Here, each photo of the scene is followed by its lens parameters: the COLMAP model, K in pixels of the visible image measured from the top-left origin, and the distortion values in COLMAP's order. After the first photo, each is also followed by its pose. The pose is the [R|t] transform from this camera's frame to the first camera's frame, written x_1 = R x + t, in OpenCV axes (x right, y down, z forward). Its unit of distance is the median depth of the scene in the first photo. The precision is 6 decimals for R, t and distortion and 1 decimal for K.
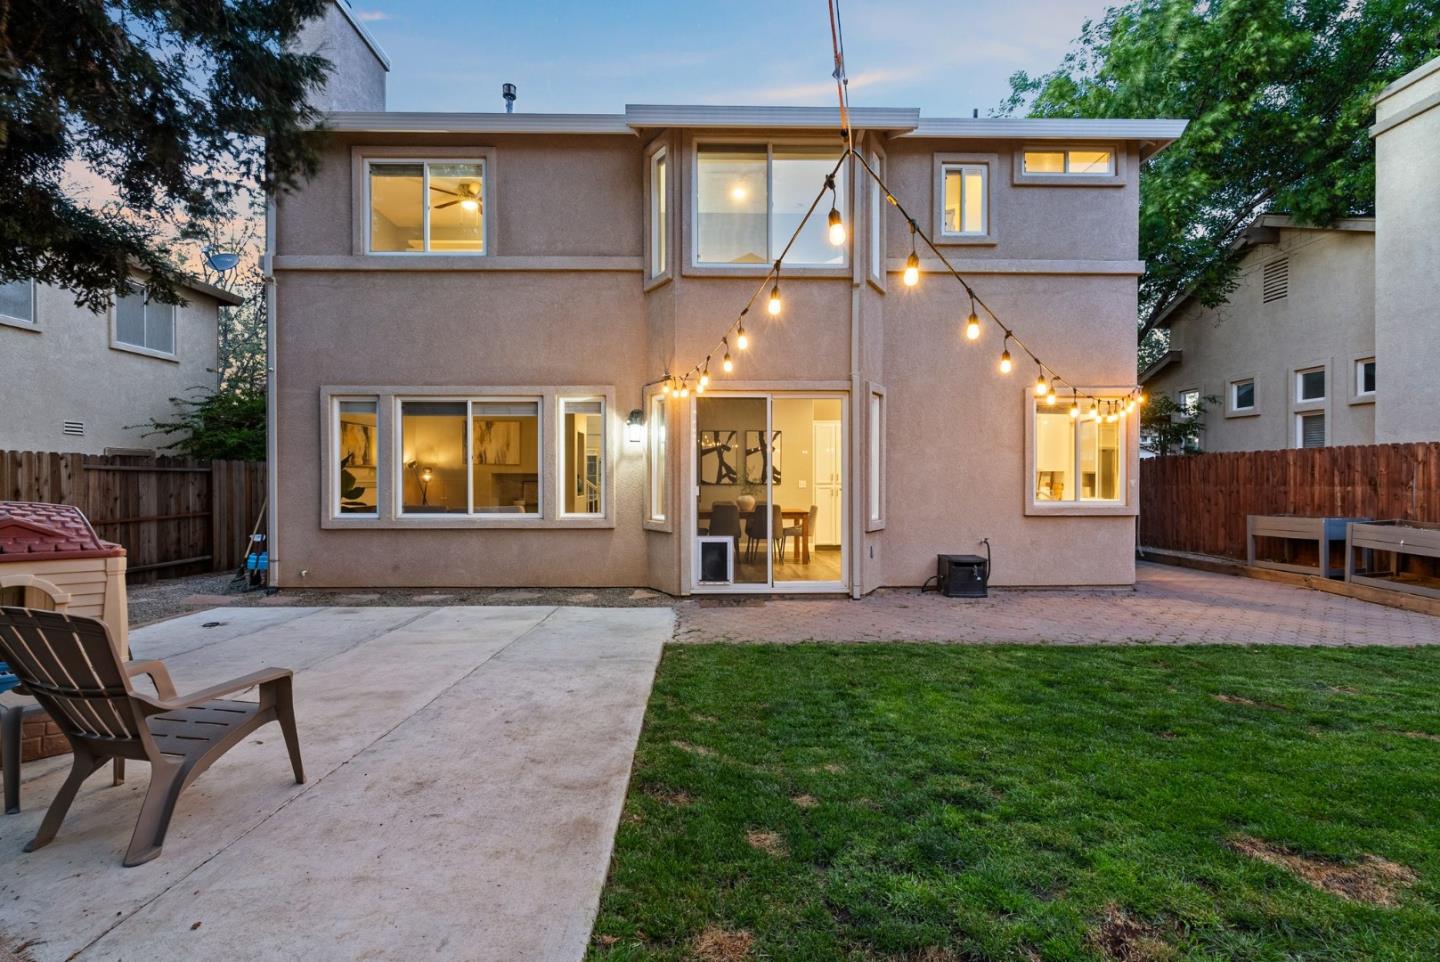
lens RADIAL K [[659.6, 0, 719.5], [0, 659.6, 483.1], [0, 0, 1]] dist [-0.005911, 0.004059]
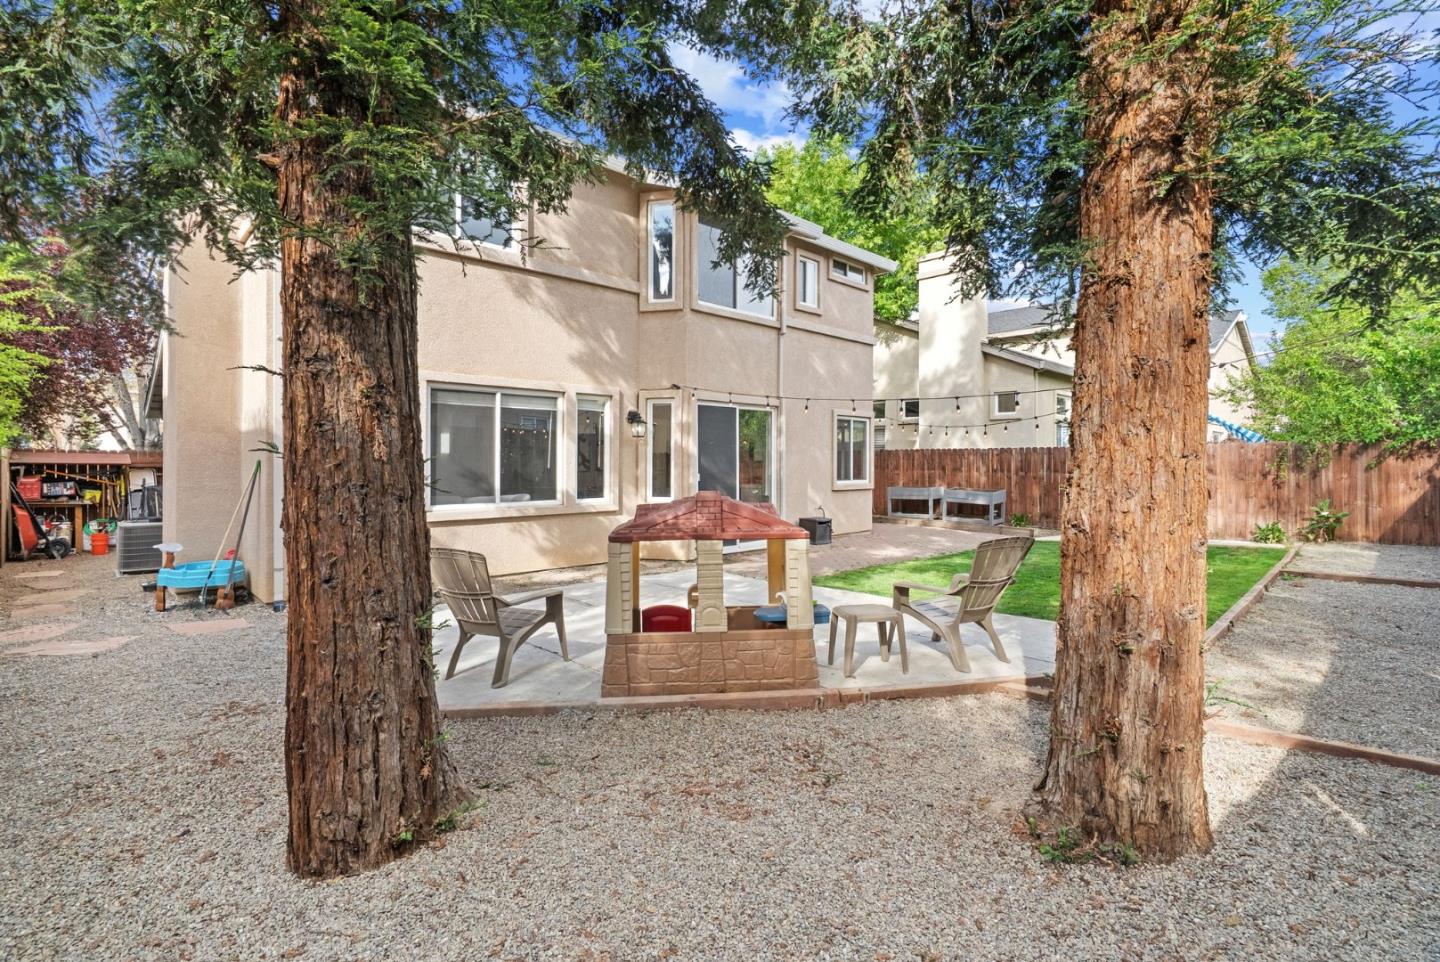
lens RADIAL K [[659.6, 0, 716.9], [0, 659.6, 470.5], [0, 0, 1]] dist [-0.005911, 0.004059]
pose [[0.739160, -0.005563, 0.673507, -0.818440], [0.001354, 0.999976, 0.006773, -0.008444], [-0.673529, -0.004094, 0.739149, 0.021031]]
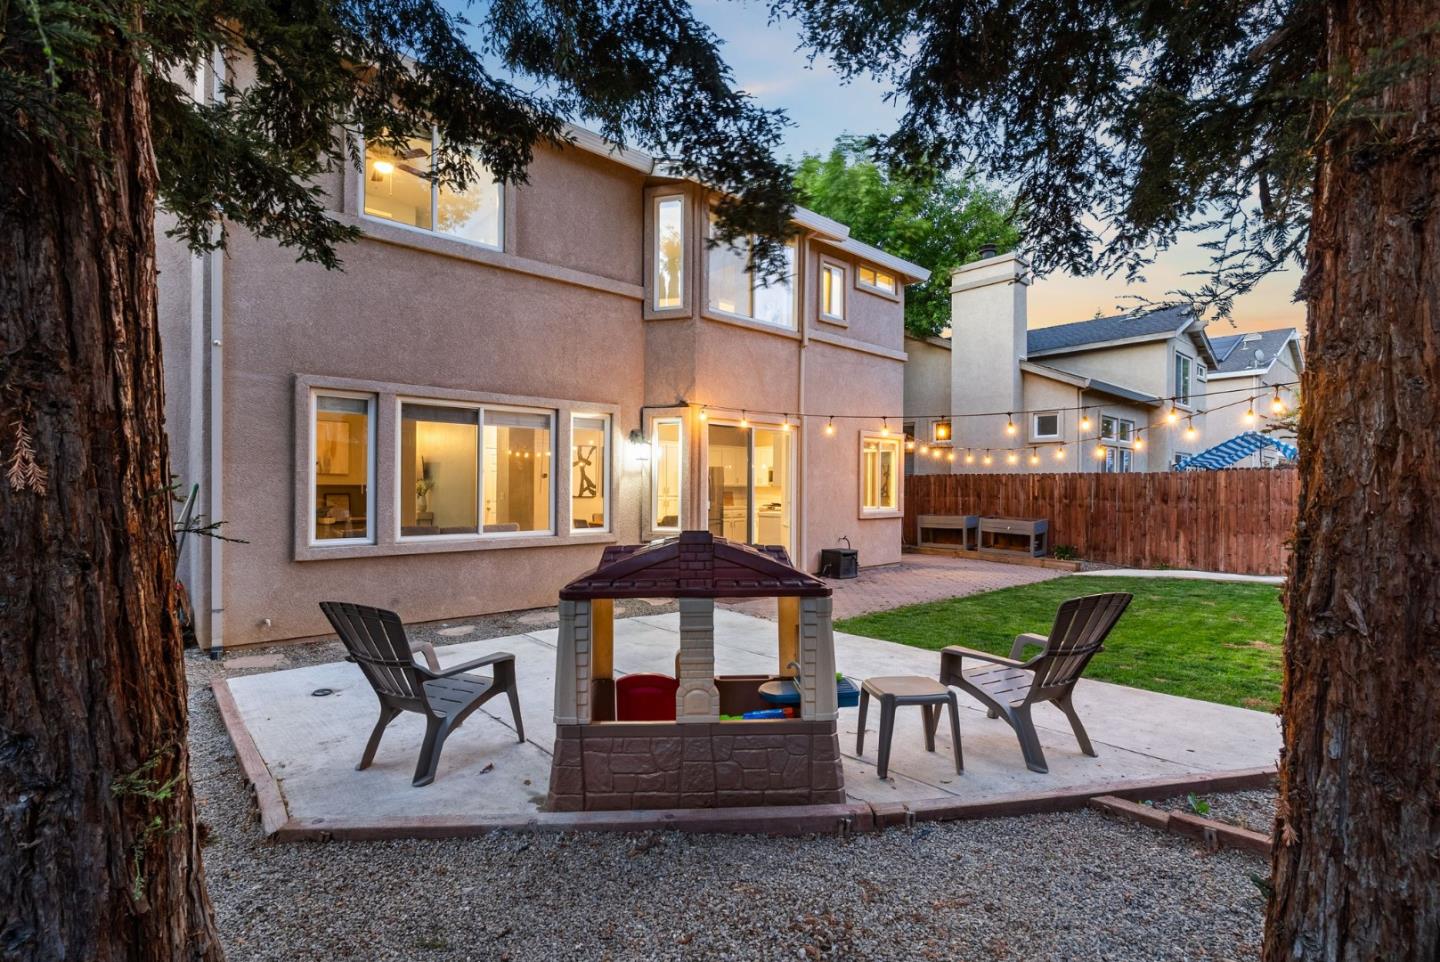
lens RADIAL K [[659.6, 0, 716.3], [0, 659.6, 482.8], [0, 0, 1]] dist [-0.005911, 0.004059]
pose [[0.763875, 0.008728, 0.645305, -0.713697], [-0.001038, 0.999924, -0.012296, -0.011992], [-0.645363, 0.008722, 0.763826, 0.105645]]
